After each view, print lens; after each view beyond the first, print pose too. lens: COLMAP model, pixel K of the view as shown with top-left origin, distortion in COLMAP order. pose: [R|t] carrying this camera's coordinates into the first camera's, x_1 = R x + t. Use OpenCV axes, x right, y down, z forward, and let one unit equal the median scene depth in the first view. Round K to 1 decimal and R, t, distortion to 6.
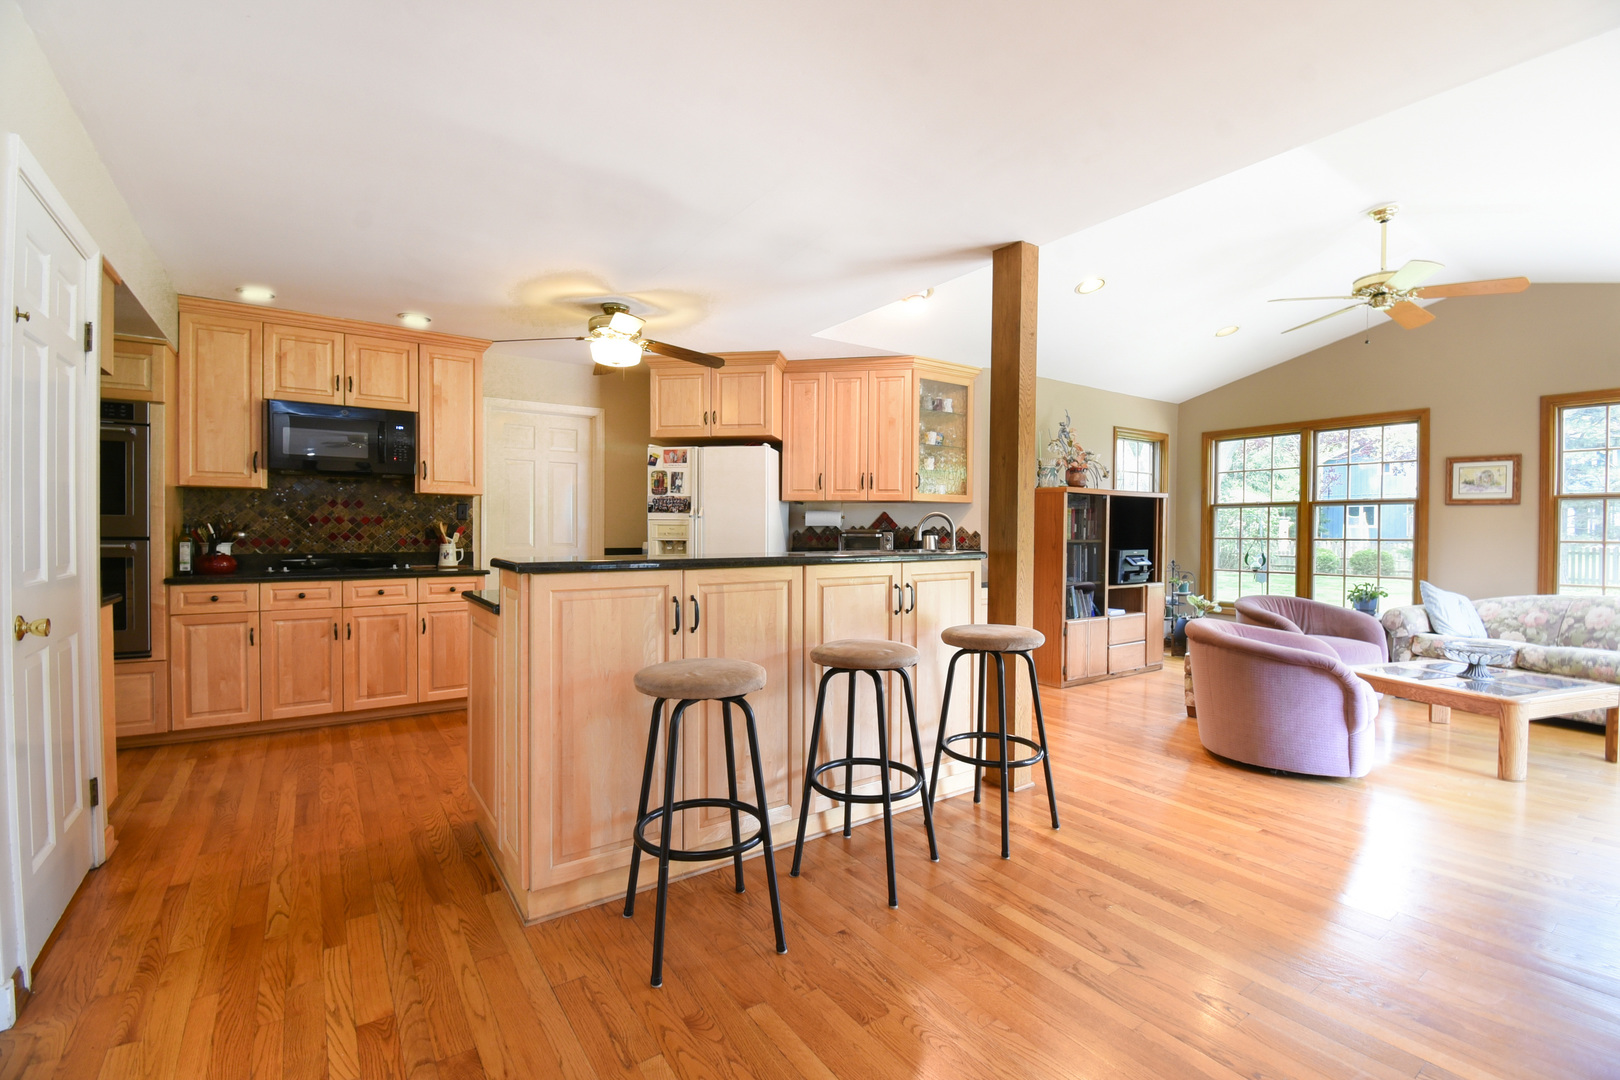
lens RADIAL K [[706.8, 0, 814.5], [0, 706.8, 541.8], [0, 0, 1]] dist [0.017763, -0.024440]
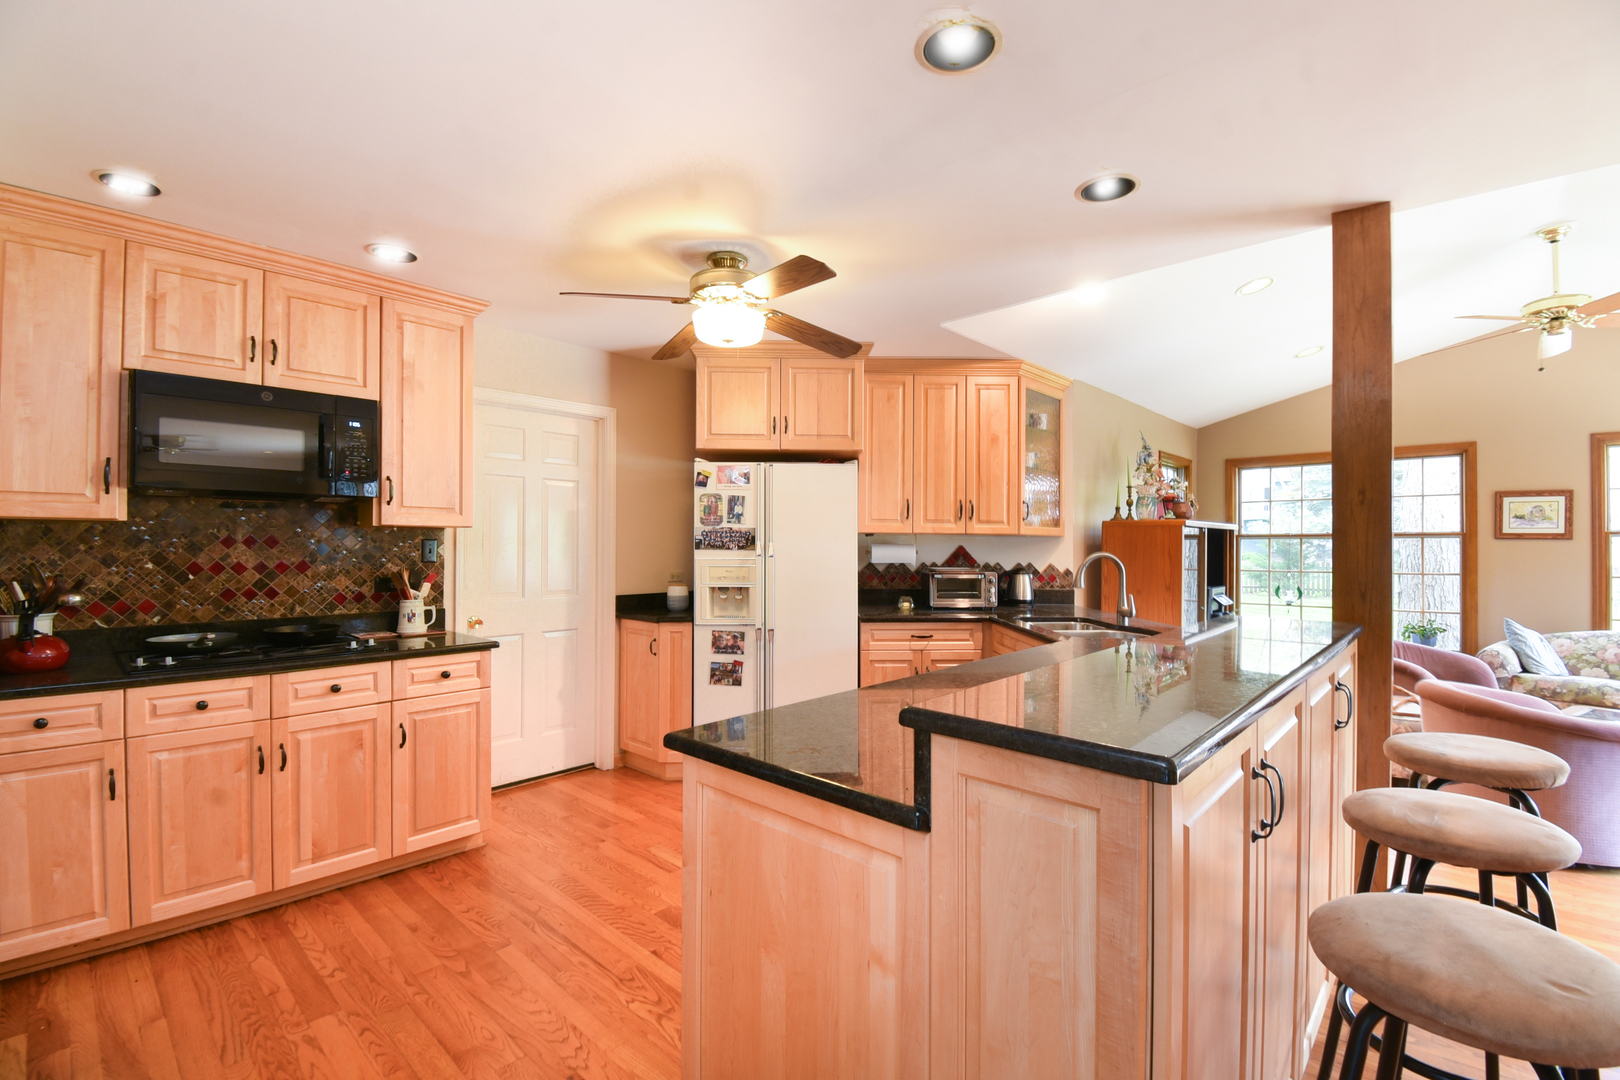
lens RADIAL K [[707.1, 0, 808.4], [0, 707.1, 543.6], [0, 0, 1]] dist [0.001633, -0.015894]
pose [[0.976400, -0.001365, 0.215966, -0.295795], [0.004891, 0.999863, -0.015792, -0.037710], [-0.215915, 0.016476, 0.976273, 0.267200]]
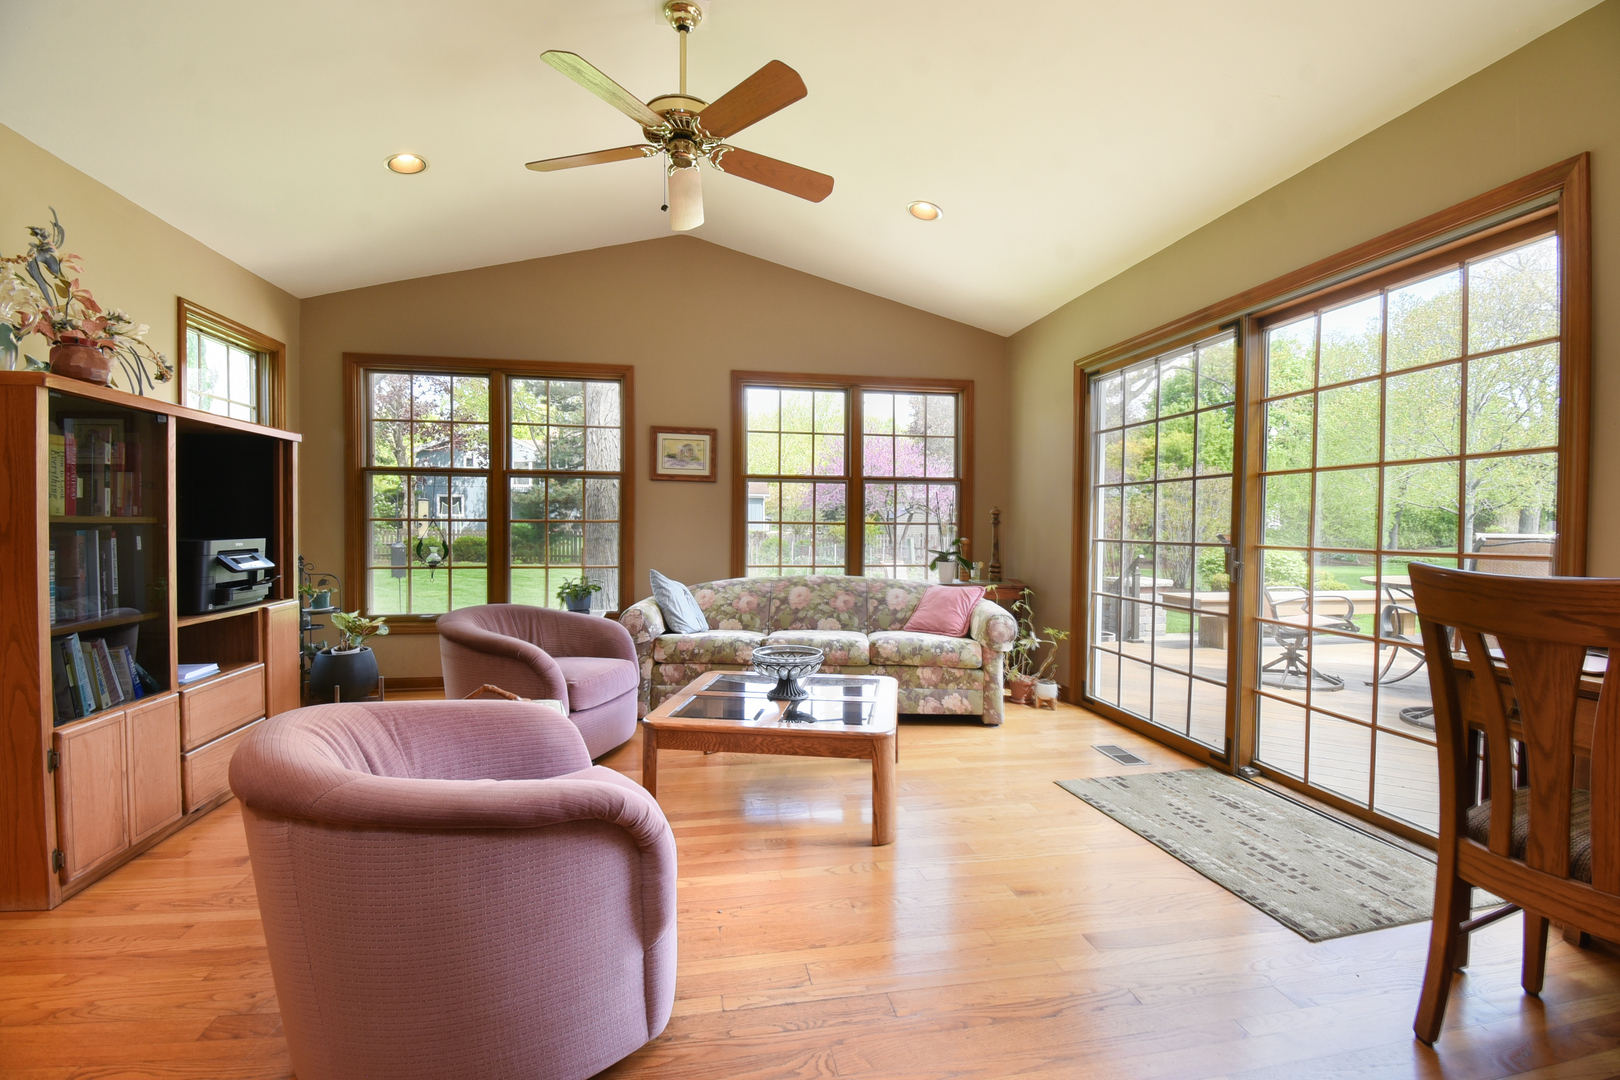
lens RADIAL K [[706.8, 0, 814.5], [0, 706.8, 541.8], [0, 0, 1]] dist [0.017763, -0.024440]
pose [[0.409002, -0.024128, 0.912214, 0.192612], [0.008636, 0.999708, 0.022570, 0.006576], [-0.912493, -0.001353, 0.409091, 0.498615]]
